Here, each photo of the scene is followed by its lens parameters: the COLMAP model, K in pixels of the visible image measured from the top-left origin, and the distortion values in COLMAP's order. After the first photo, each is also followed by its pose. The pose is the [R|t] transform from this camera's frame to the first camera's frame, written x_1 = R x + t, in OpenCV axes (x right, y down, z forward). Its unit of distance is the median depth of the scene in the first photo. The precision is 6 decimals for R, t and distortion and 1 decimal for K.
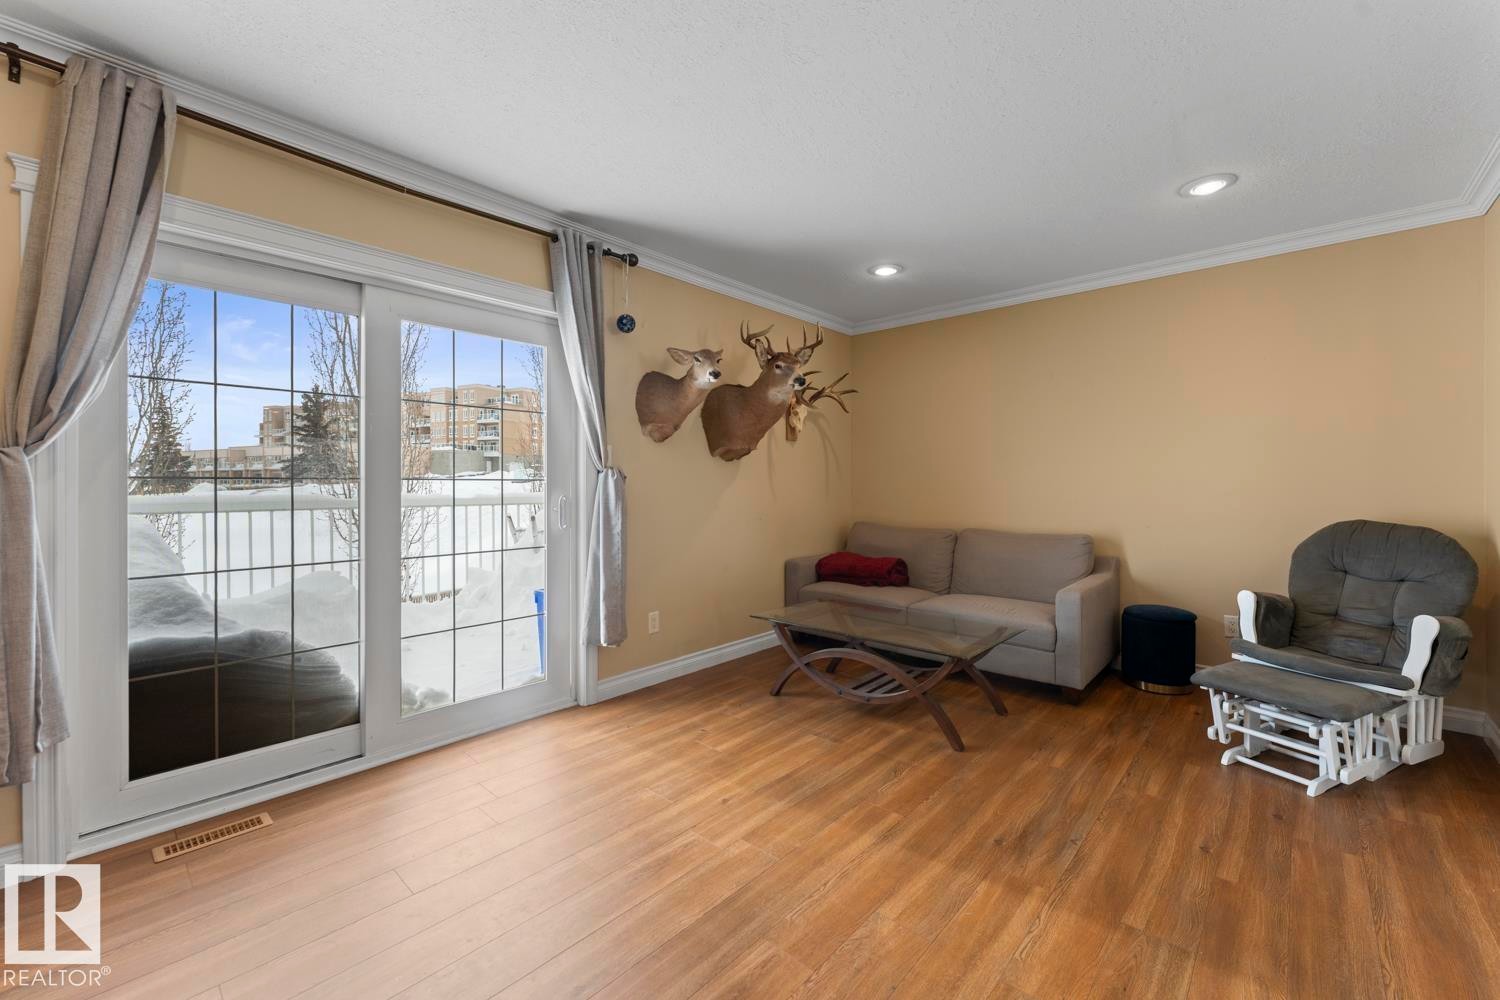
lens RADIAL K [[616.3, 0, 756.6], [0, 616.3, 478.9], [0, 0, 1]] dist [0.000716, 0.000079]
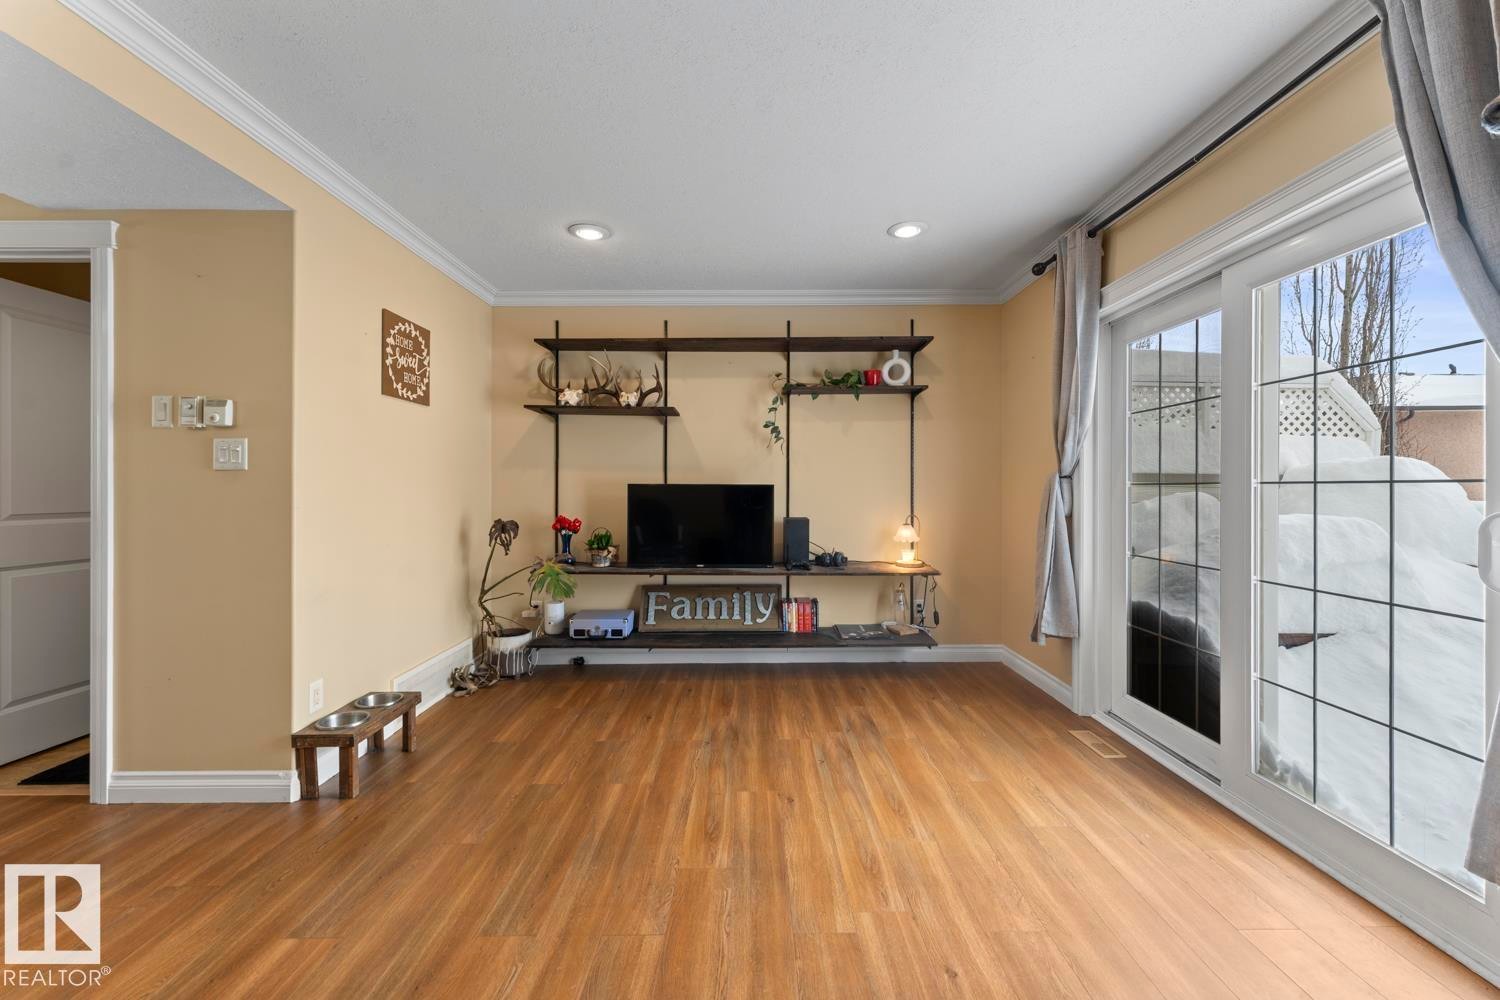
lens RADIAL K [[600.6, 0, 755.2], [0, 600.6, 494.4], [0, 0, 1]] dist [0.000646, 0.000162]
pose [[-0.744659, 0.006410, -0.667414, 0.631692], [0.008918, 0.999960, -0.000346, 0.011095], [0.667385, -0.006210, -0.744687, 1.598779]]
